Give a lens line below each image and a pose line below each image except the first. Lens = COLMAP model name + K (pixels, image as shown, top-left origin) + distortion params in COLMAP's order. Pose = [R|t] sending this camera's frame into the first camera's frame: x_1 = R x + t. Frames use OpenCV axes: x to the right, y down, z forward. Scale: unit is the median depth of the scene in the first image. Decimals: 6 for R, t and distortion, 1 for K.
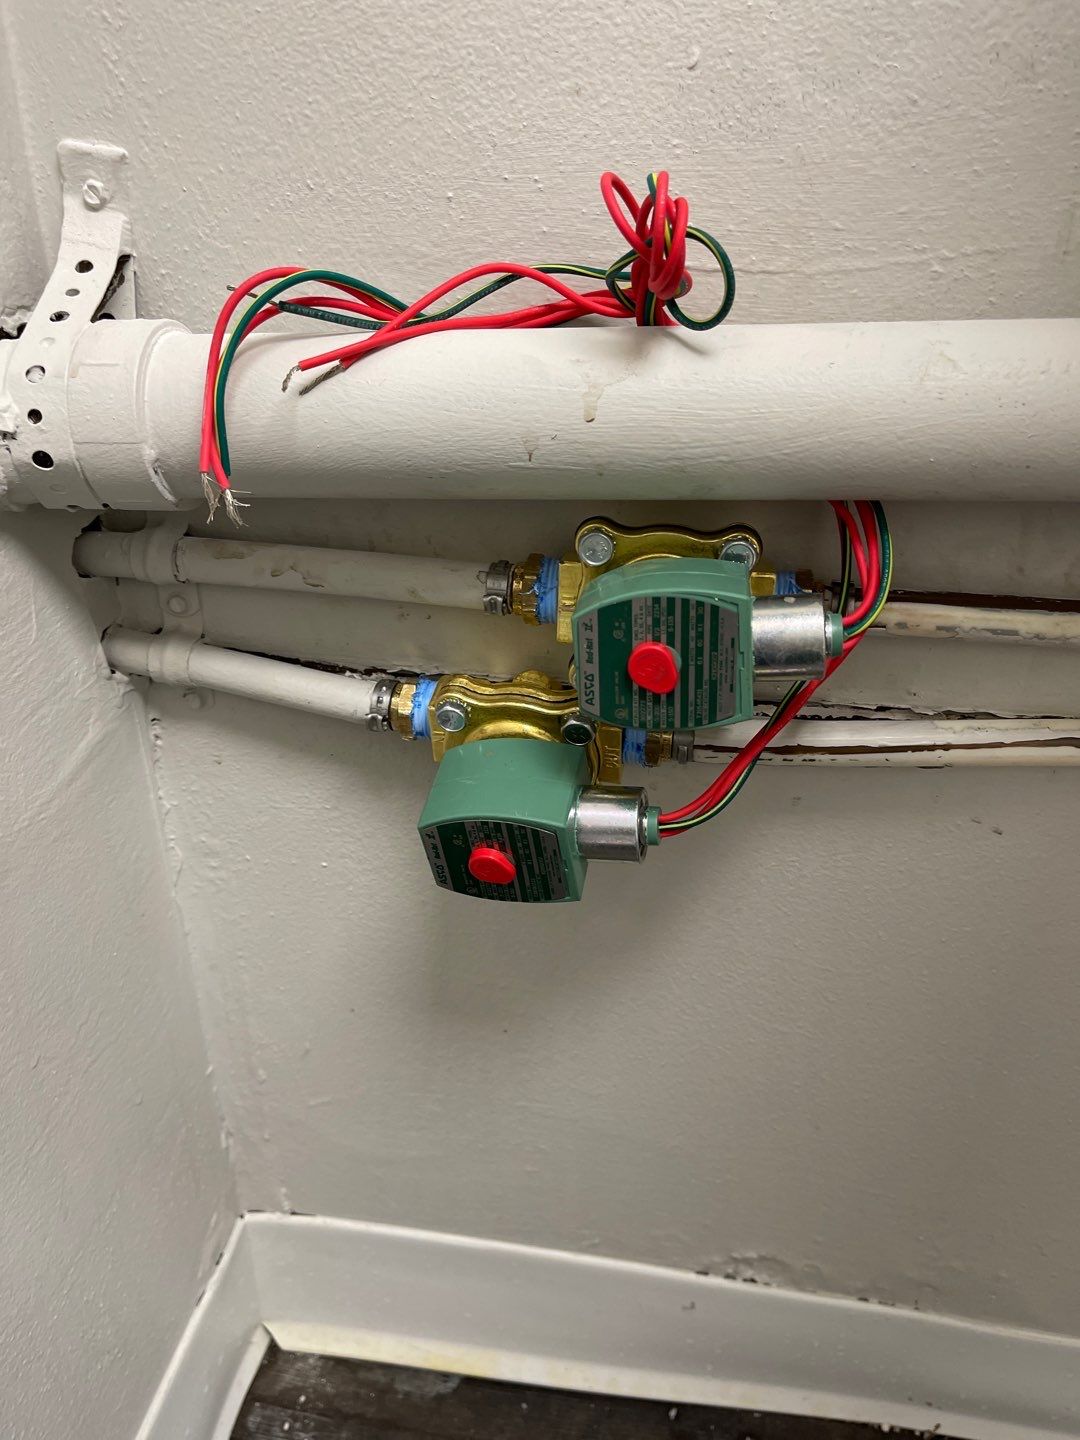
lens RADIAL K [[1176.2, 0, 540.0], [0, 1176.2, 720.0], [0, 0, 1]] dist [0.052674, -0.085833]
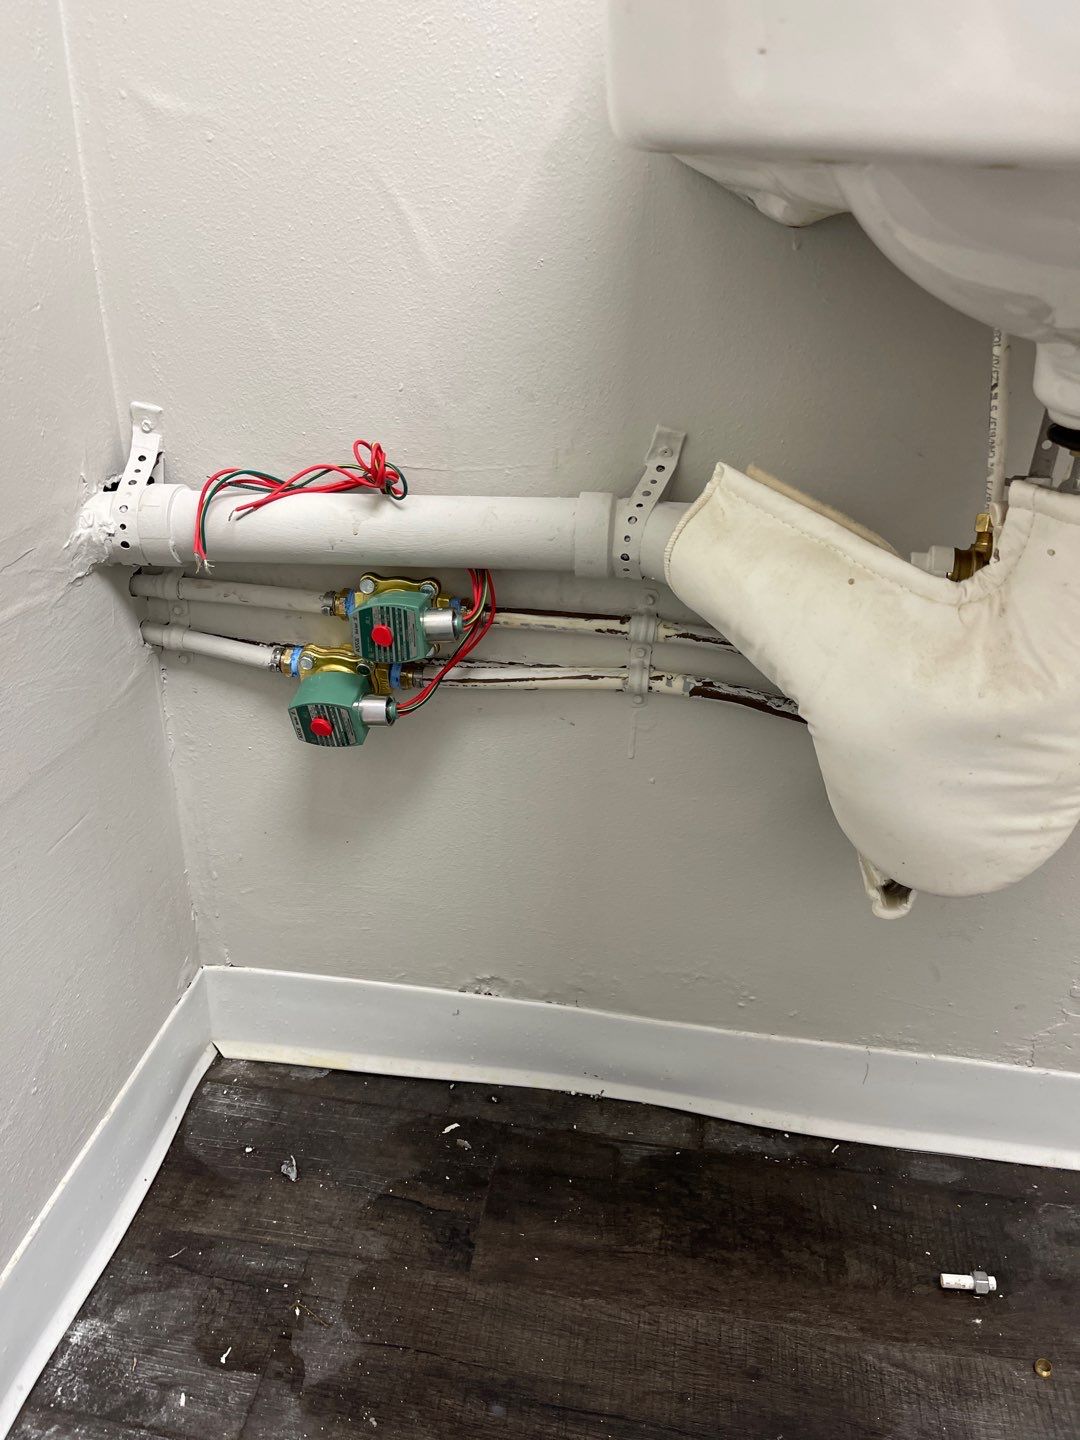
lens RADIAL K [[1176.2, 0, 540.0], [0, 1176.2, 720.0], [0, 0, 1]] dist [0.052674, -0.085833]
pose [[0.999433, 0.010696, 0.031936, 0.282149], [-0.009708, 0.999473, -0.030960, 0.163670], [-0.032251, 0.030632, 0.999010, -1.161104]]
